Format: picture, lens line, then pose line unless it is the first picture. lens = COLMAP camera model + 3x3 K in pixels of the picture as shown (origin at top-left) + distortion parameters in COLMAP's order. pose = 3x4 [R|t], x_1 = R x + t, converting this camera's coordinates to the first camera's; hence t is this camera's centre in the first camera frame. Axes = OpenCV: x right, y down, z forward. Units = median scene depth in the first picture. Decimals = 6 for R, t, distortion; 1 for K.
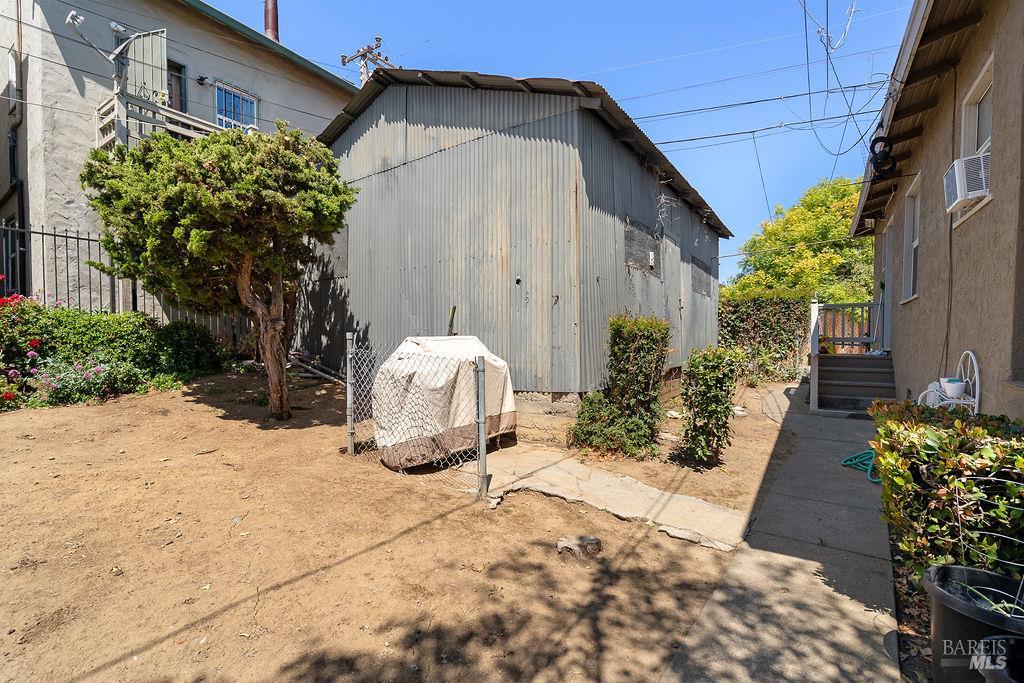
lens RADIAL K [[462.7, 0, 512.3], [0, 462.7, 340.6], [0, 0, 1]] dist [-0.001083, 0.001333]
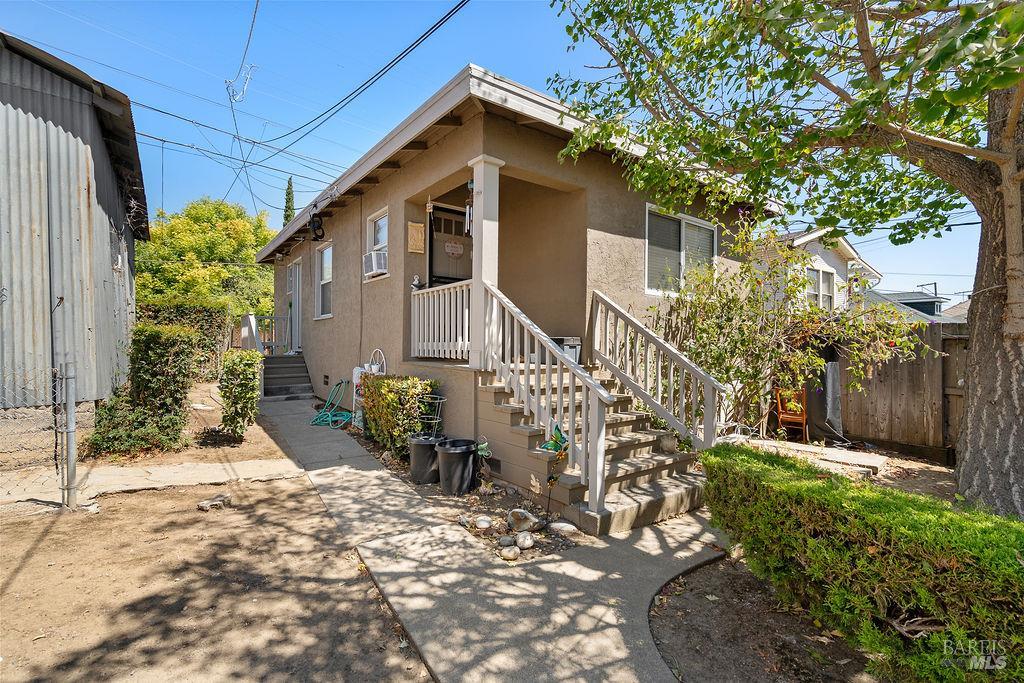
lens RADIAL K [[462.7, 0, 515.1], [0, 462.7, 347.3], [0, 0, 1]] dist [-0.001083, 0.001333]
pose [[0.324493, -0.013092, 0.945798, -0.470035], [0.009340, 0.999900, 0.010637, 0.000162], [-0.945842, 0.005382, 0.324582, -0.137007]]
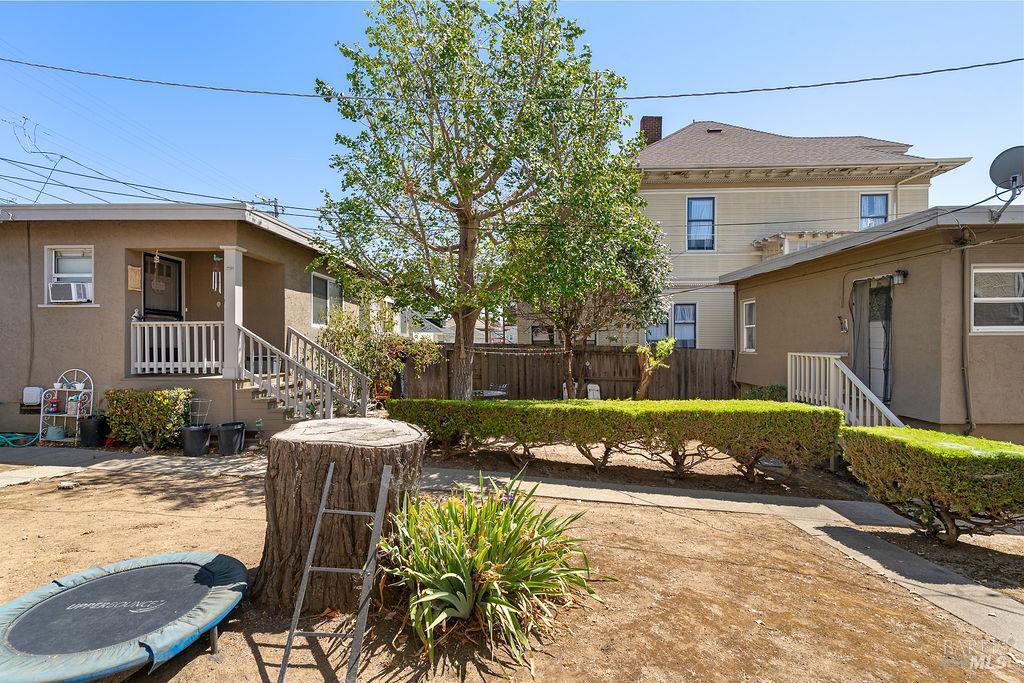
lens RADIAL K [[462.7, 0, 512.9], [0, 462.7, 339.3], [0, 0, 1]] dist [-0.001083, 0.001333]
pose [[-0.529486, 0.006243, 0.848296, -1.382632], [0.013686, 0.999906, 0.001184, -0.065707], [-0.848208, 0.012237, -0.529522, 0.273492]]
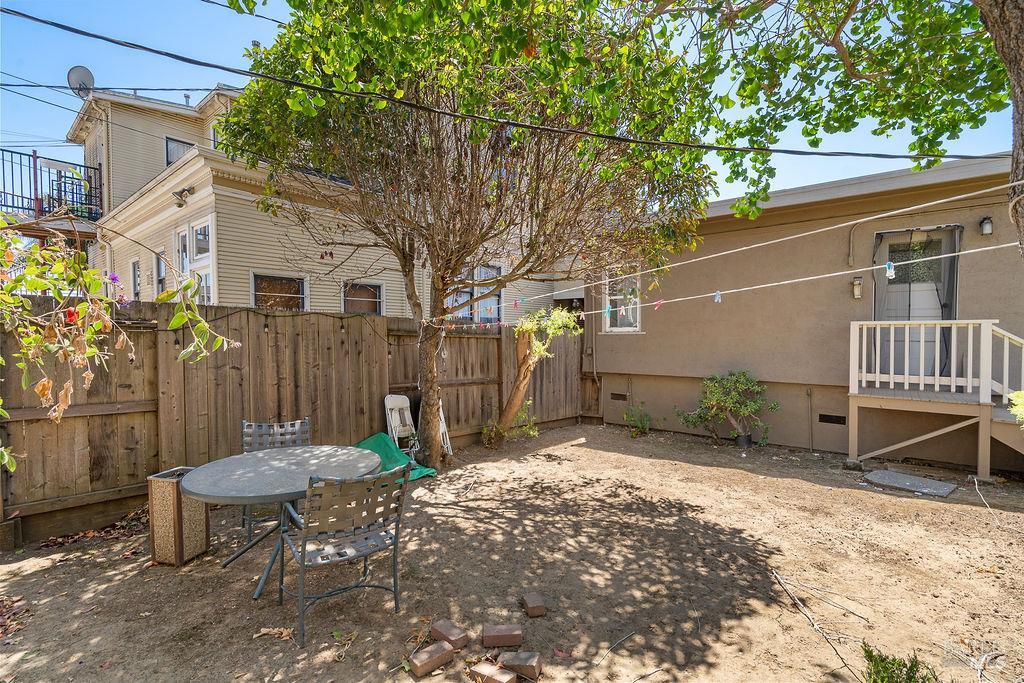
lens RADIAL K [[462.7, 0, 516.8], [0, 462.7, 343.7], [0, 0, 1]] dist [-0.001083, 0.001333]
pose [[-0.995581, 0.003636, 0.093837, 0.344176], [0.005918, 0.999693, 0.024045, 0.025082], [-0.093721, 0.024494, -0.995297, -0.231585]]
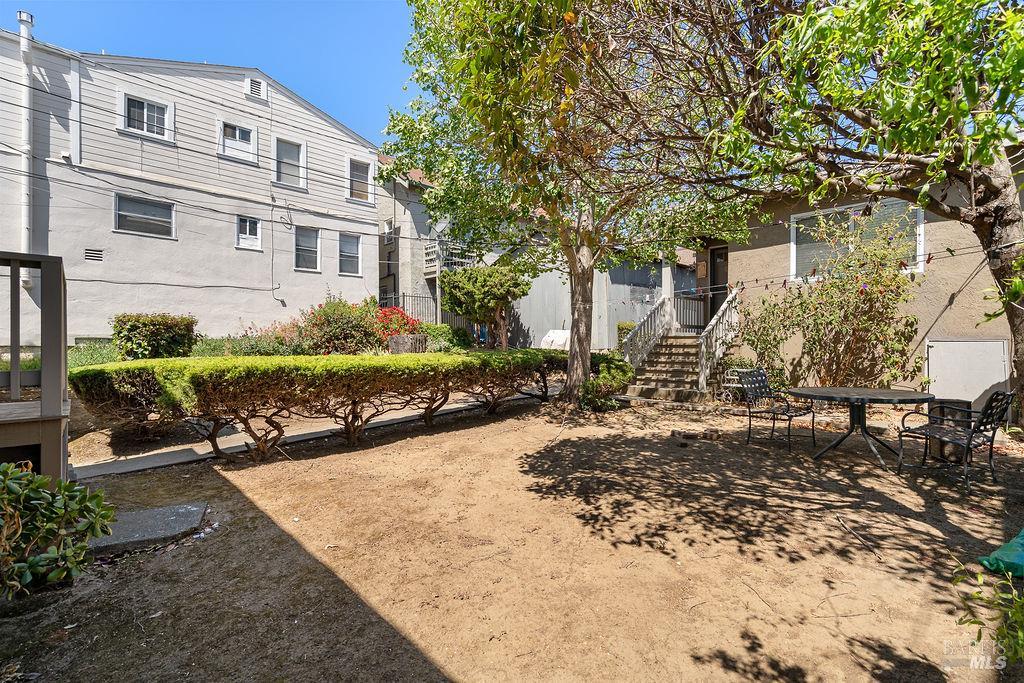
lens RADIAL K [[462.7, 0, 521.2], [0, 462.7, 344.4], [0, 0, 1]] dist [-0.001083, 0.001333]
pose [[0.976782, -0.007611, -0.214103, 0.239114], [0.005051, 0.999909, -0.012502, 0.119387], [0.214178, 0.011131, 0.976731, -1.965326]]
